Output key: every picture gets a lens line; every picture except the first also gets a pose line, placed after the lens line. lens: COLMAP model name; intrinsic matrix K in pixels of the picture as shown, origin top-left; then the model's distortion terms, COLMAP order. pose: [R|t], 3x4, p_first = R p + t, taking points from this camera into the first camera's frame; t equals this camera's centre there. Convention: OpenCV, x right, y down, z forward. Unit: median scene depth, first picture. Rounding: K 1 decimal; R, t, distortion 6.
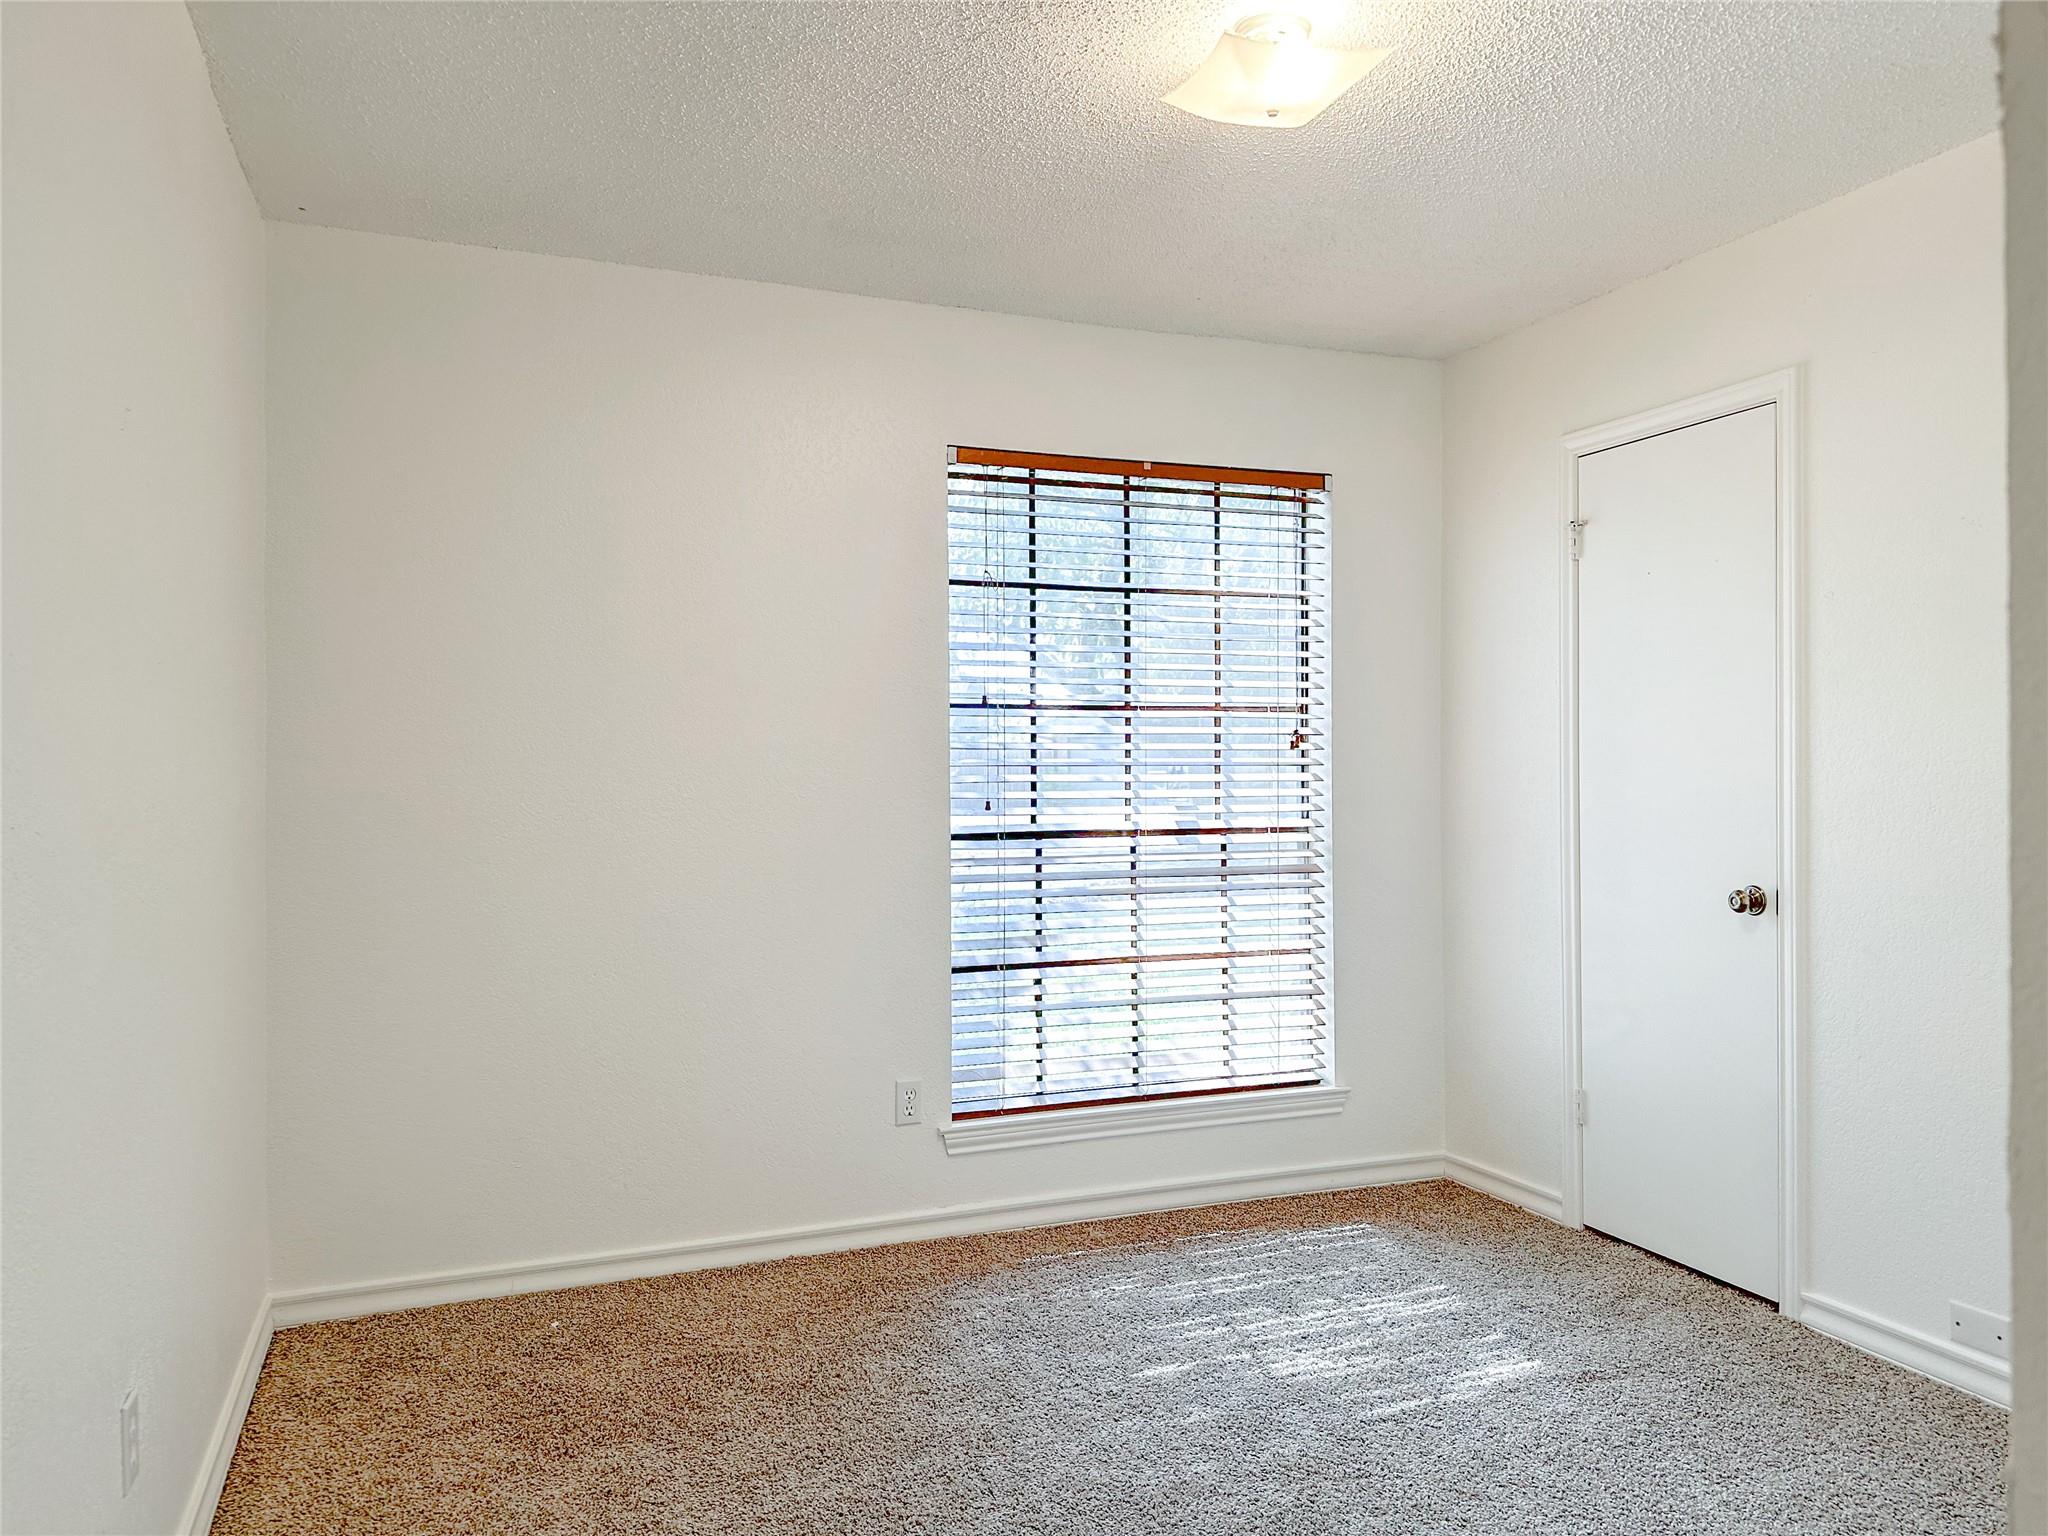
lens RADIAL K [[1454.2, 0, 1019.9], [0, 1454.2, 774.9], [0, 0, 1]] dist [0.053742, -0.048393]
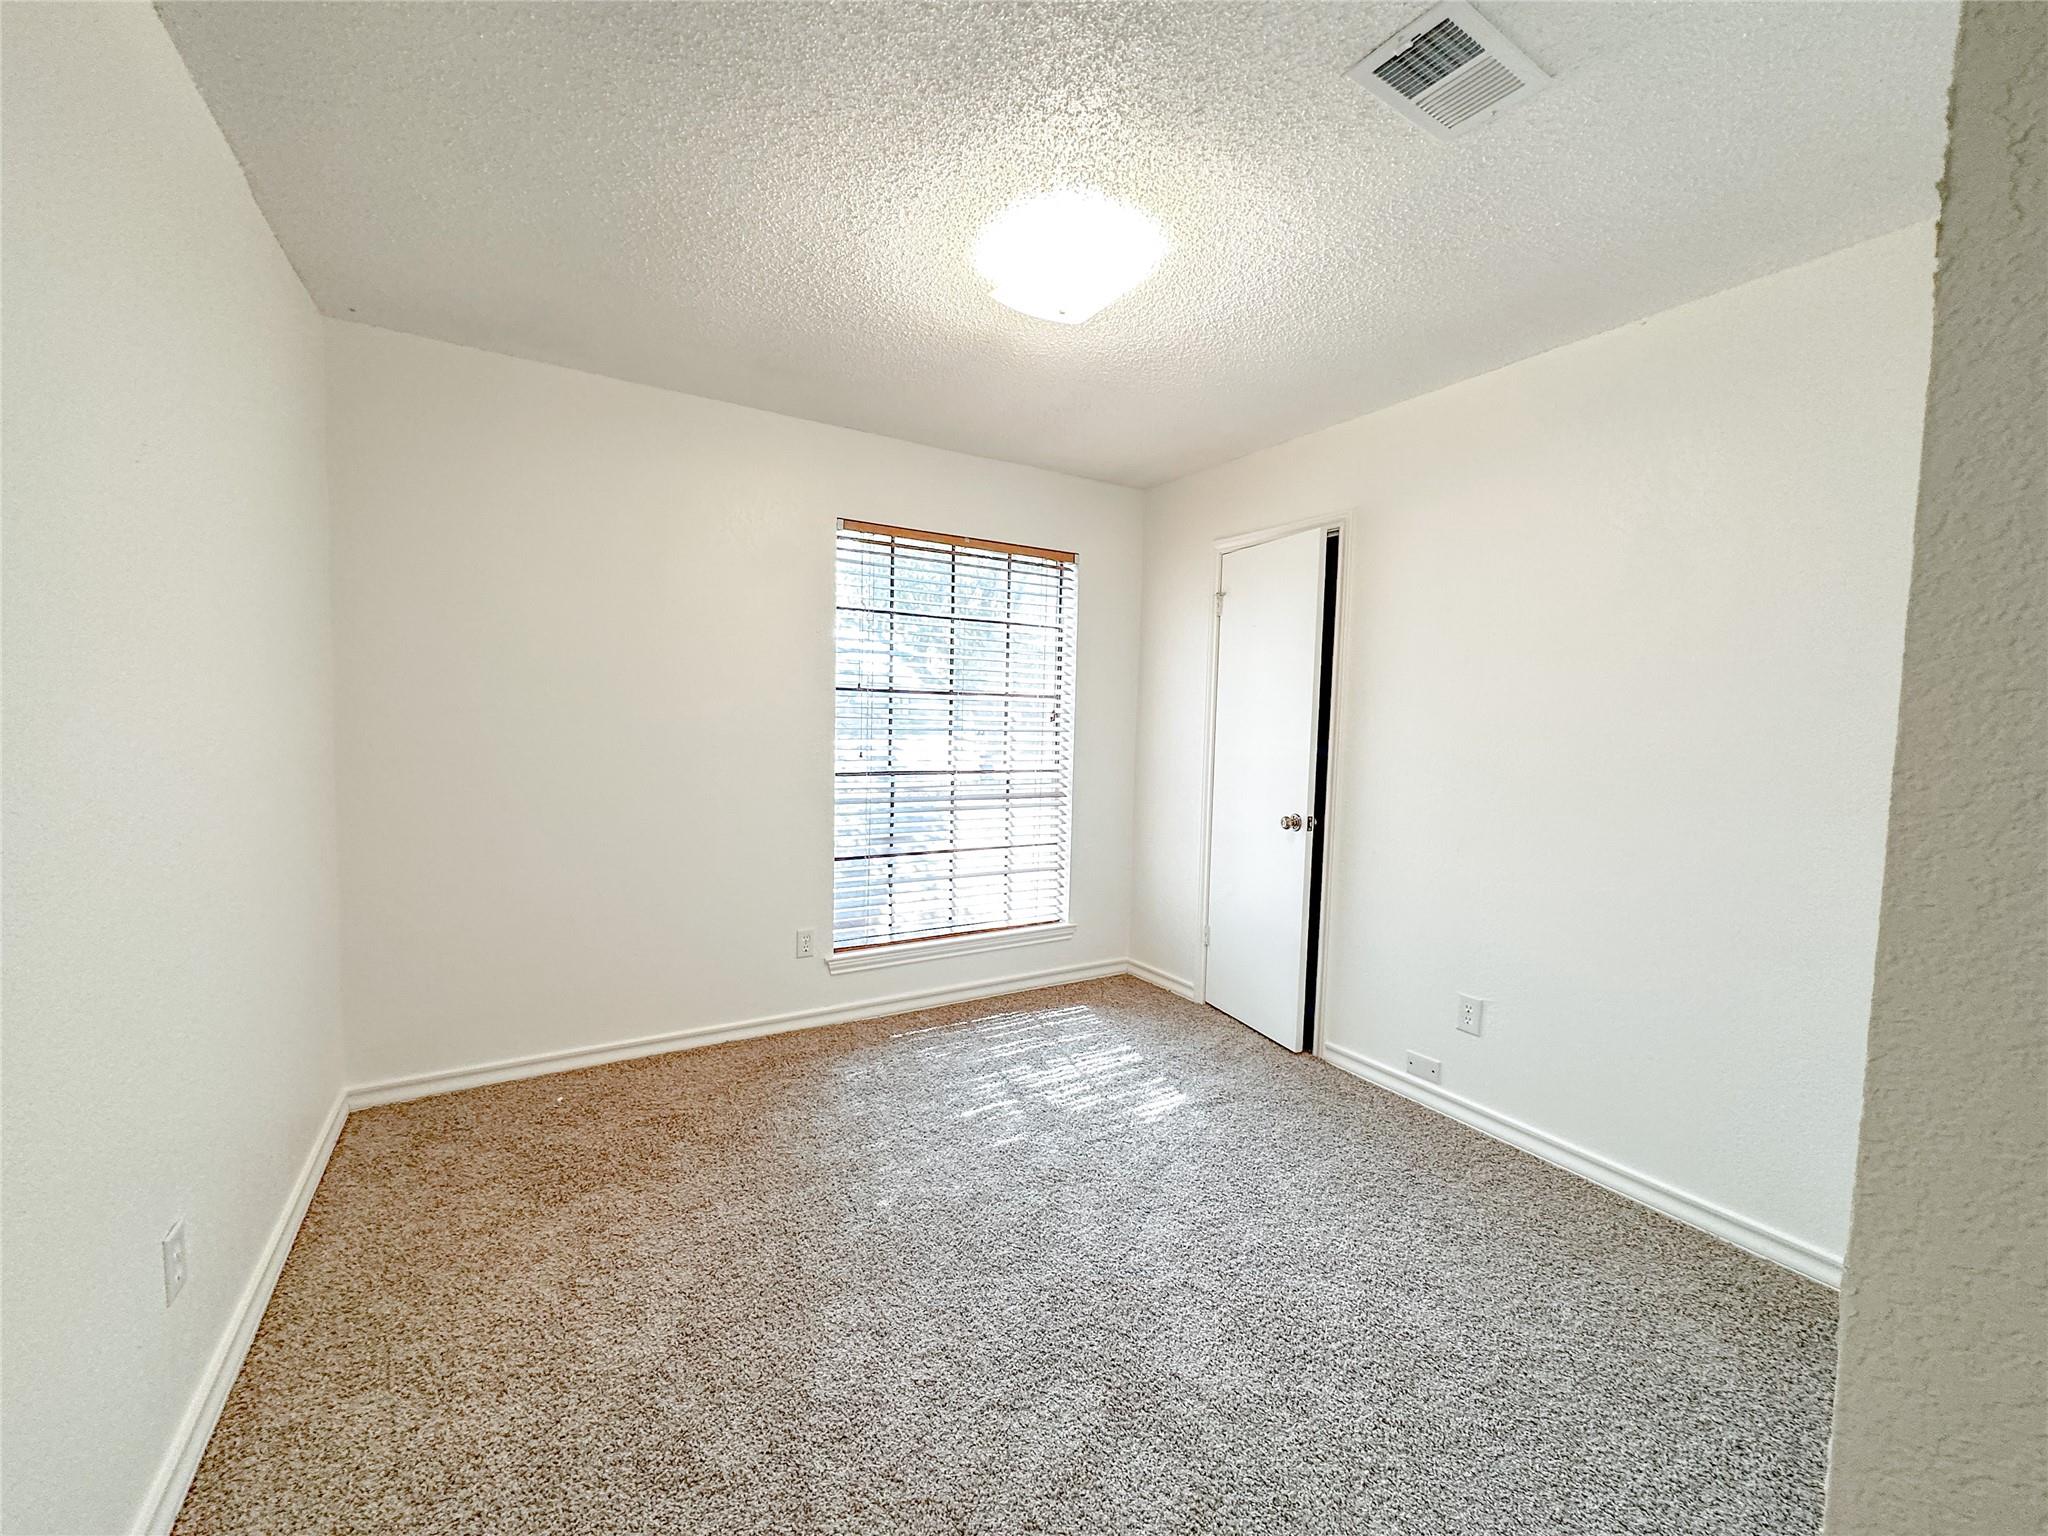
lens RADIAL K [[817.4, 0, 1025.6], [0, 817.4, 768.0], [0, 0, 1]] dist [-0.002329, 0.000652]
pose [[0.983979, 0.017943, 0.177379, -0.002935], [-0.029872, 0.997450, 0.064812, -0.028440], [-0.175764, -0.069072, 0.982006, 0.116329]]
